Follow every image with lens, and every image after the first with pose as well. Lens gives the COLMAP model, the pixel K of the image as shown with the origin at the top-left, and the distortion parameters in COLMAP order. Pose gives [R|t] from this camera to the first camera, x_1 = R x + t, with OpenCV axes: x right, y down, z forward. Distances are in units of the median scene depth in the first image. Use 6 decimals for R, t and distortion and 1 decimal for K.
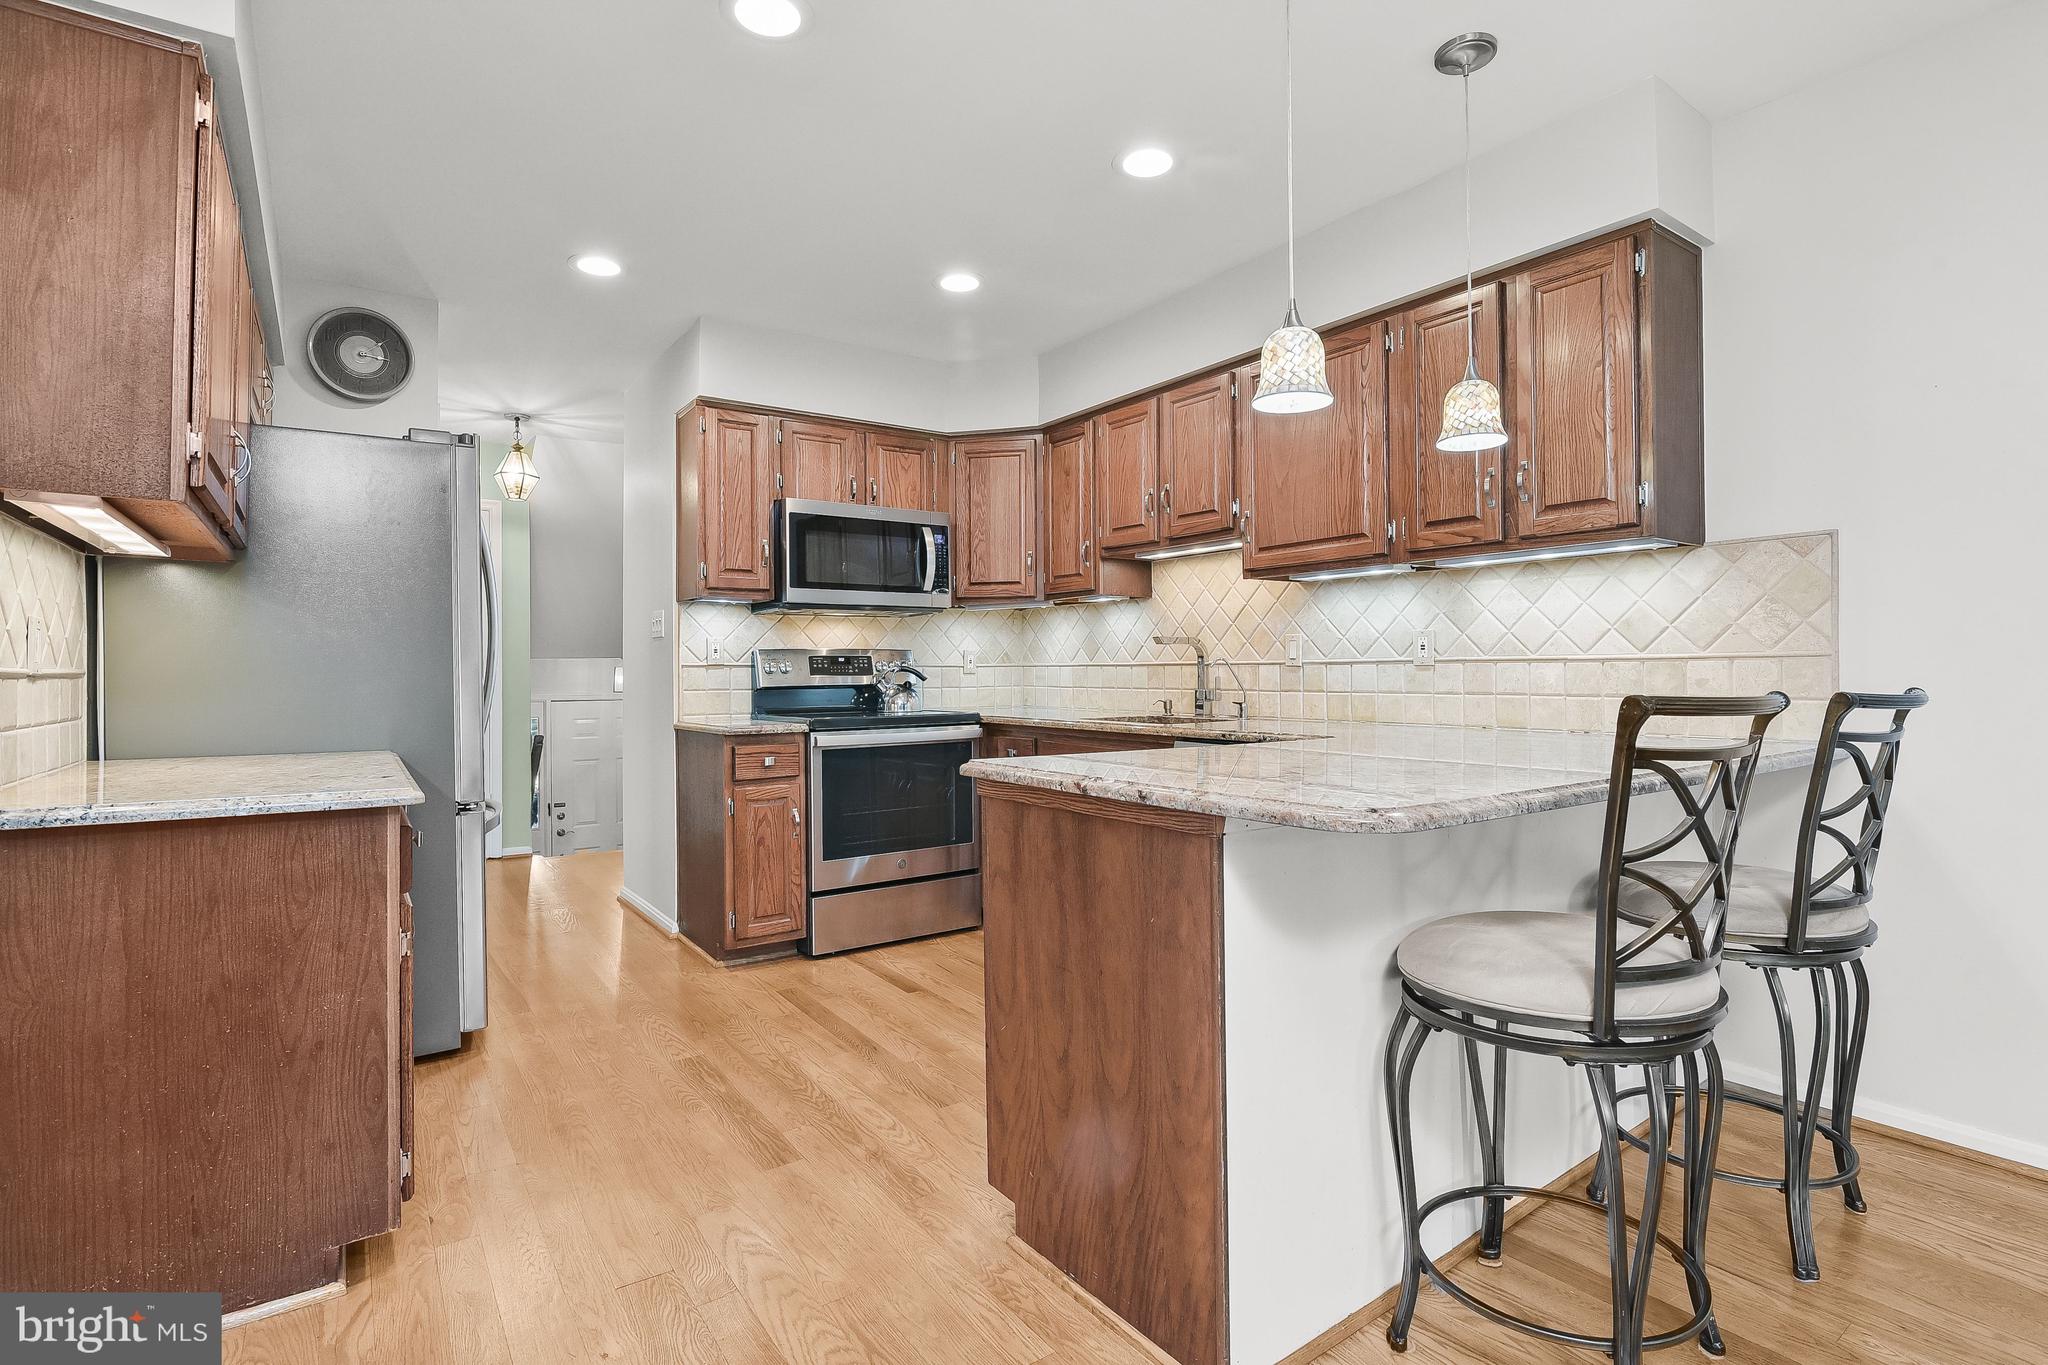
lens RADIAL K [[970.1, 0, 1011.8], [0, 970.1, 665.6], [0, 0, 1]] dist [-0.020247, 0.001990]
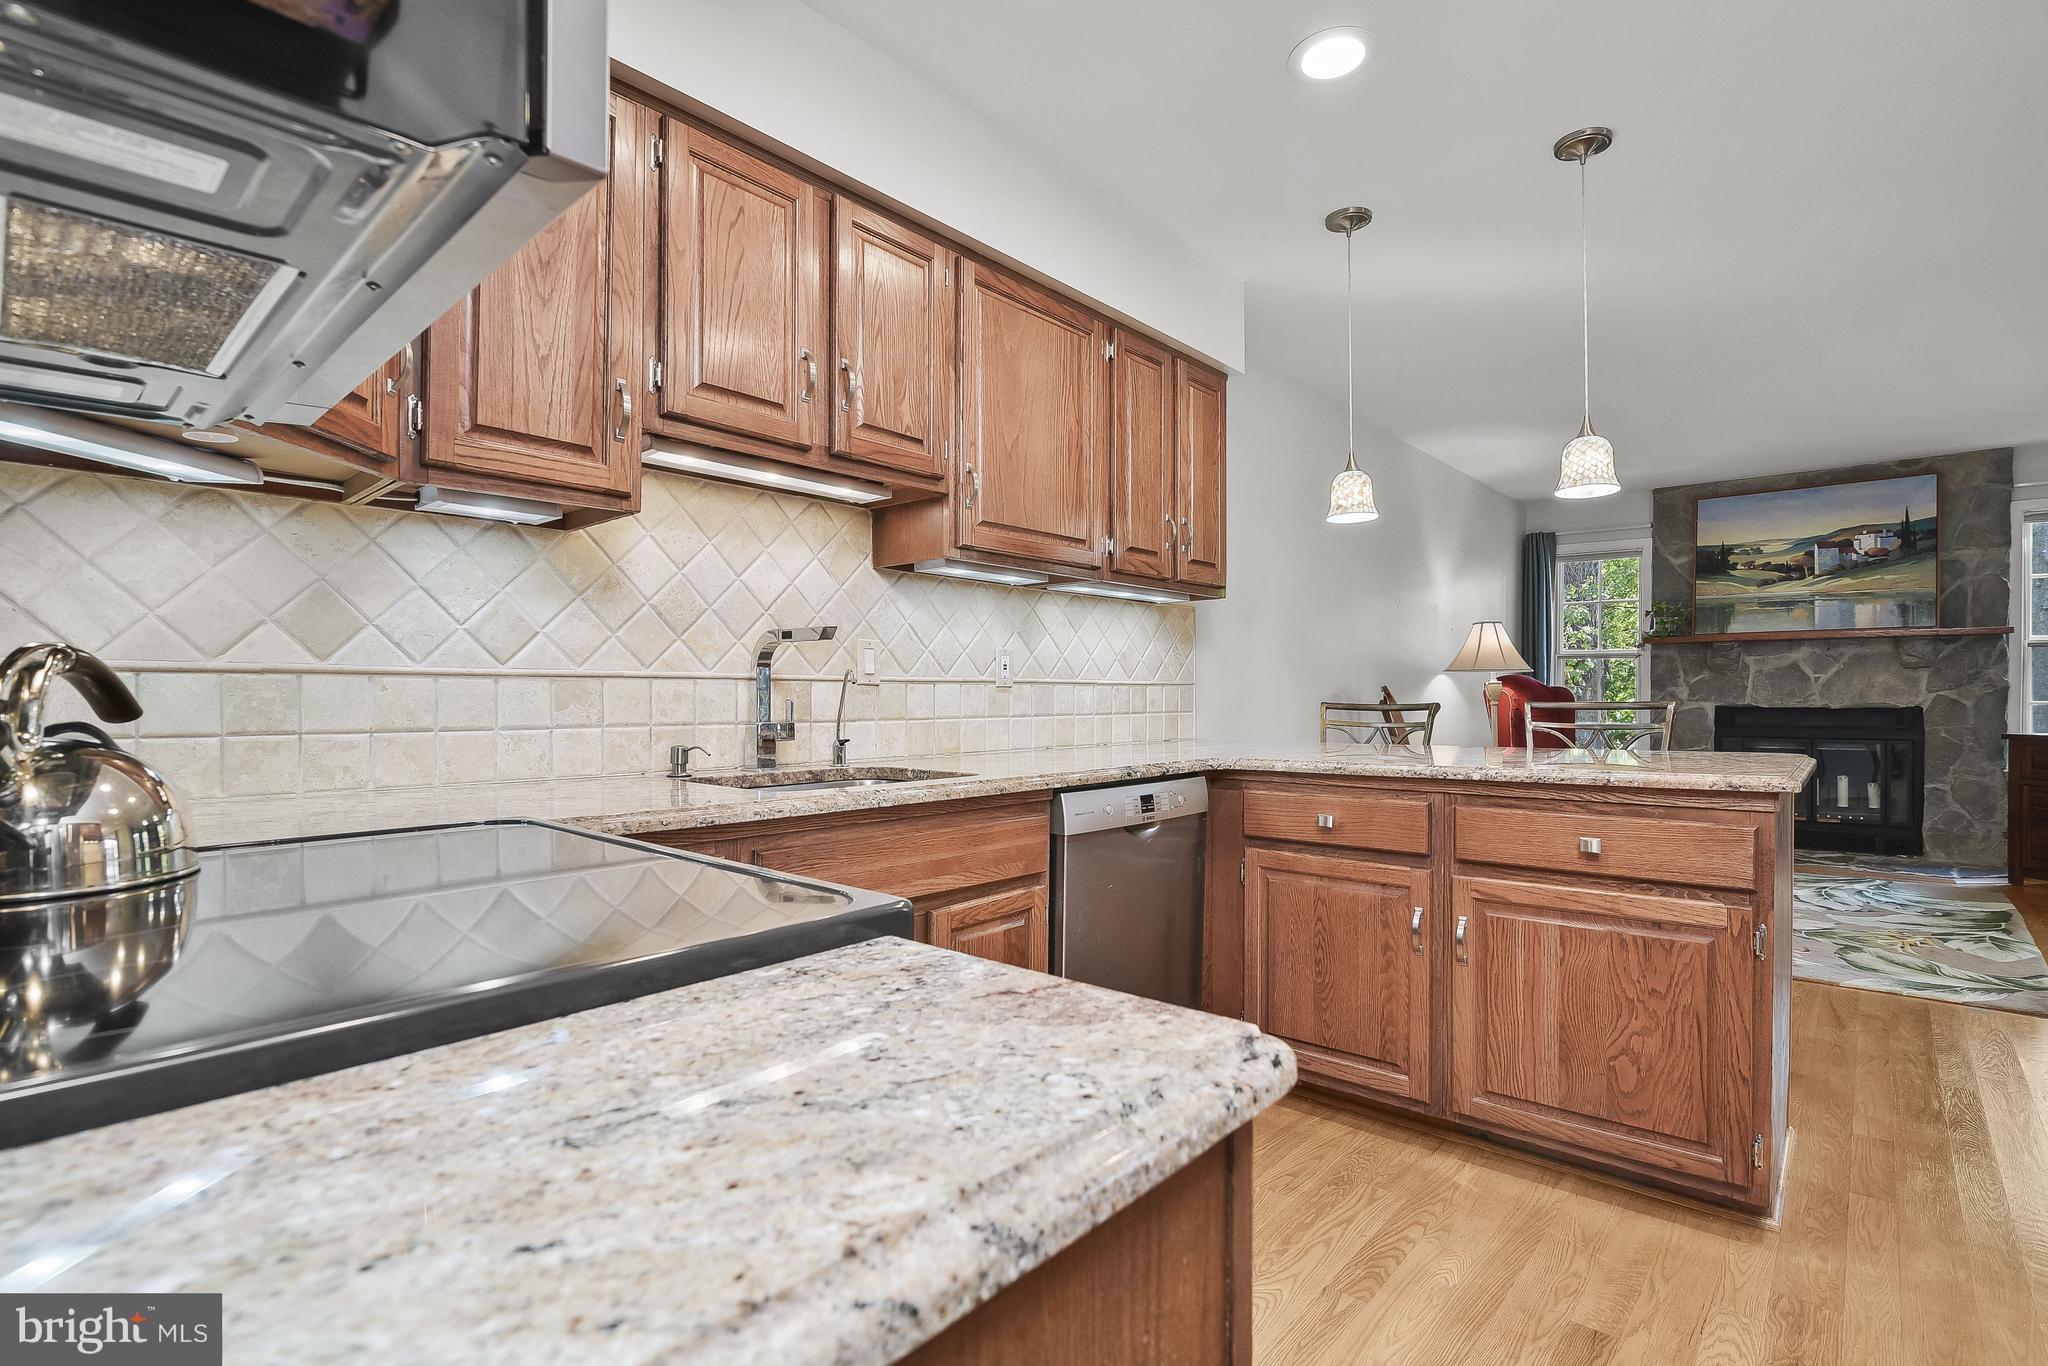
lens RADIAL K [[970.1, 0, 1020.5], [0, 970.1, 701.2], [0, 0, 1]] dist [-0.020247, 0.001990]
pose [[-0.235015, 0.002616, 0.971988, -0.411264], [-0.001580, 0.999994, -0.003073, 0.014284], [-0.971991, -0.002258, -0.235009, 1.028706]]
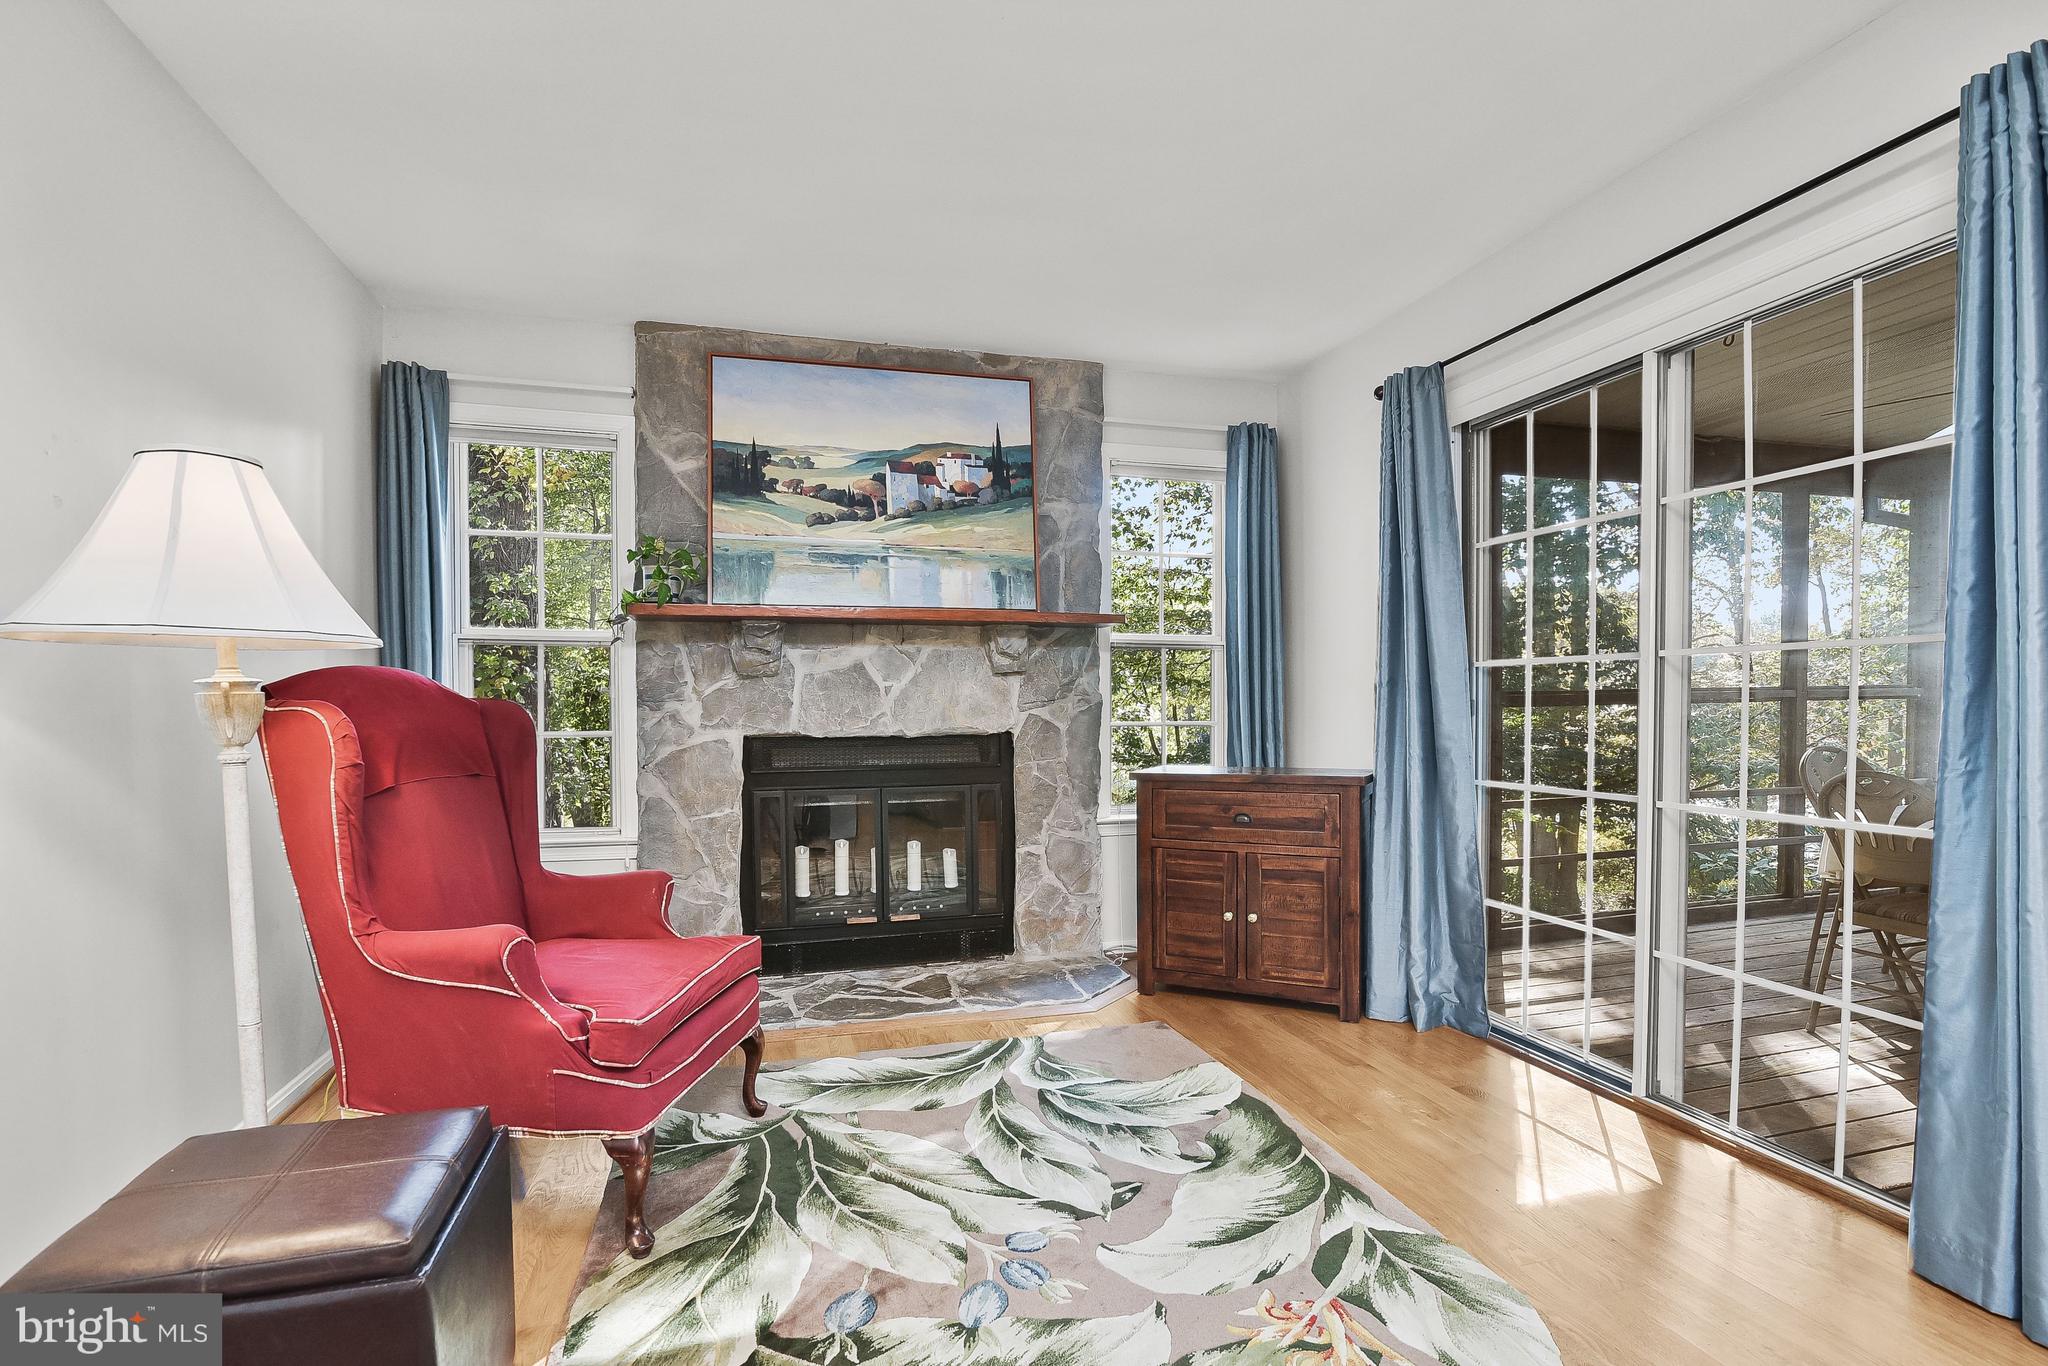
lens RADIAL K [[970.1, 0, 1022.2], [0, 970.1, 734.4], [0, 0, 1]] dist [-0.020247, 0.001990]
pose [[-0.945700, 0.007284, 0.324960, 0.400132], [0.014134, 0.999725, 0.018723, -0.000953], [-0.324734, 0.022299, -0.945542, 0.229693]]
